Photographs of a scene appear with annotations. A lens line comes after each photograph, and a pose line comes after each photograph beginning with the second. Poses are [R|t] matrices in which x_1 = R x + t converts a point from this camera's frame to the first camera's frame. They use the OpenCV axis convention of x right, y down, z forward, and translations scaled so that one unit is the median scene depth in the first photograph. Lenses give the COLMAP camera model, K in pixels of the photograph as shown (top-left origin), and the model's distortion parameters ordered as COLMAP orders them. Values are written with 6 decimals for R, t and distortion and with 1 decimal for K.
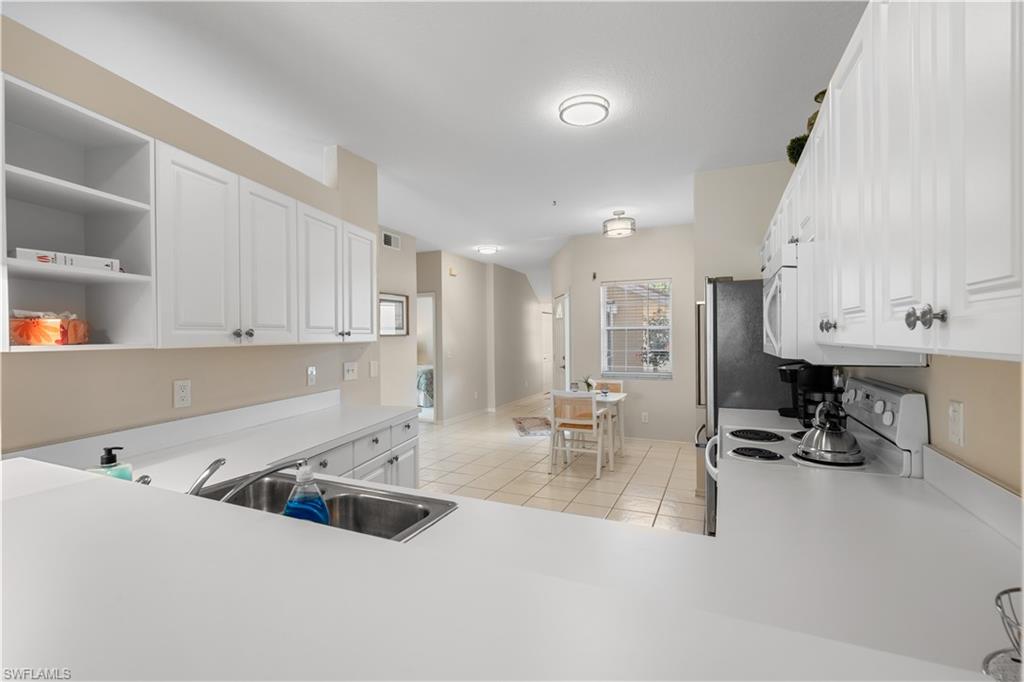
lens RADIAL K [[459.3, 0, 511.7], [0, 459.3, 338.3], [0, 0, 1]] dist [-0.001645, 0.001085]
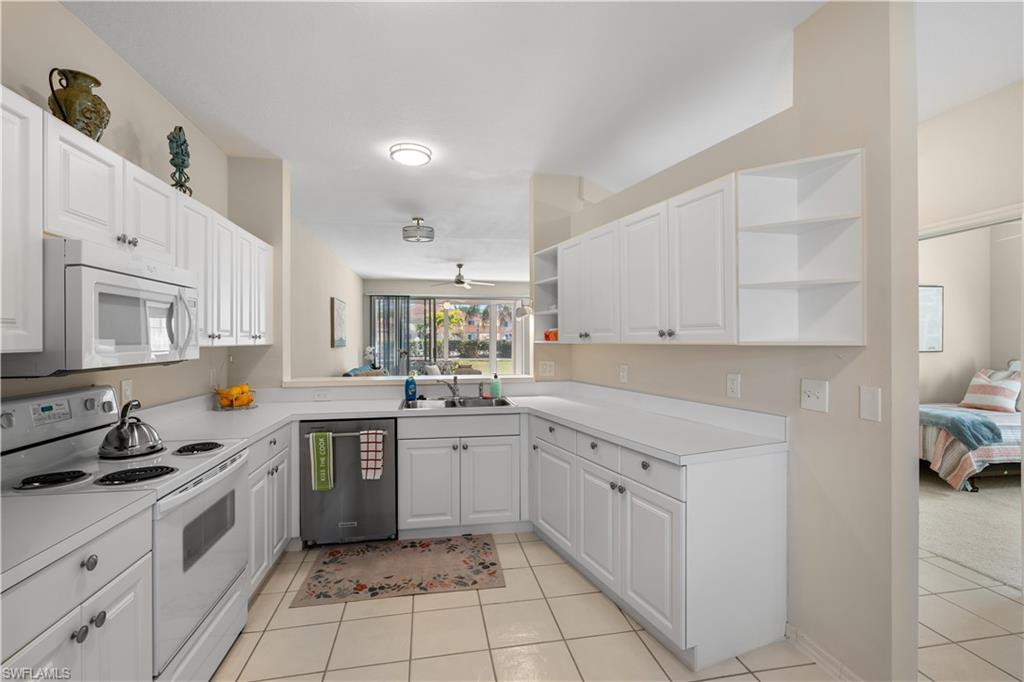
lens RADIAL K [[459.3, 0, 511.7], [0, 459.3, 338.3], [0, 0, 1]] dist [-0.001645, 0.001085]
pose [[-0.818591, 0.012084, -0.574250, 0.397534], [0.009710, 0.999927, 0.007201, -0.010648], [0.574295, 0.000319, -0.818649, 1.685362]]
